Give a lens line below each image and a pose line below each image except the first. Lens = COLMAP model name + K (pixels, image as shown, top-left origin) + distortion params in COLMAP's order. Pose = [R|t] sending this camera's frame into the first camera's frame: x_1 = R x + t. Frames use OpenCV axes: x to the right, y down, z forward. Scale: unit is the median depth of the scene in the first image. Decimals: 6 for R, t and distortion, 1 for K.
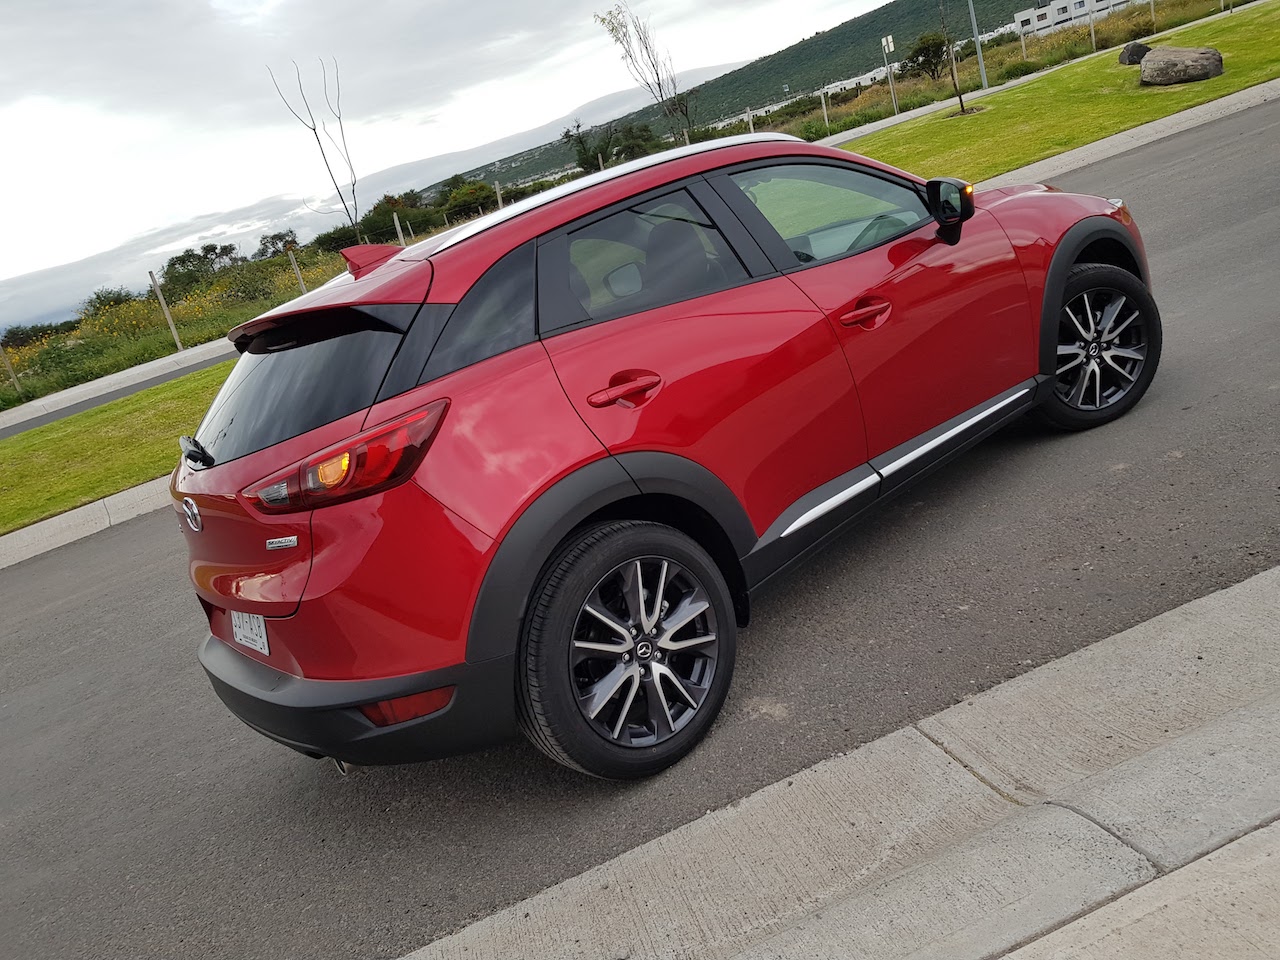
lens RADIAL K [[963.8, 0, 669.1], [0, 963.8, 427.5], [0, 0, 1]] dist [0.062048, -0.086949]
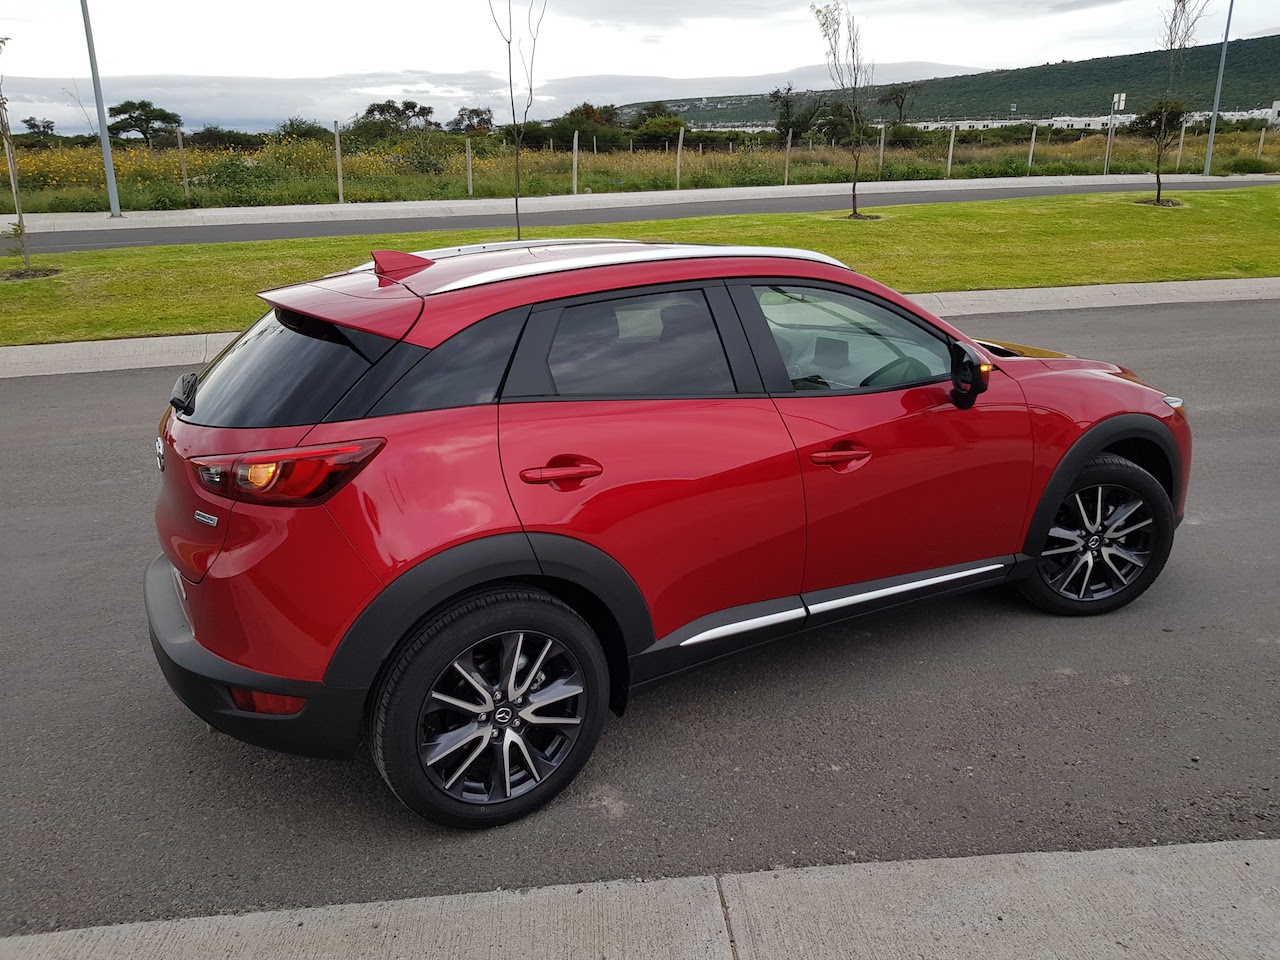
lens RADIAL K [[963.8, 0, 669.1], [0, 963.8, 427.5], [0, 0, 1]] dist [0.062048, -0.086949]
pose [[0.946702, 0.308678, -0.092053, 0.138543], [-0.306214, 0.951116, 0.040142, -0.156182], [0.099944, -0.009815, 0.994945, -0.022206]]
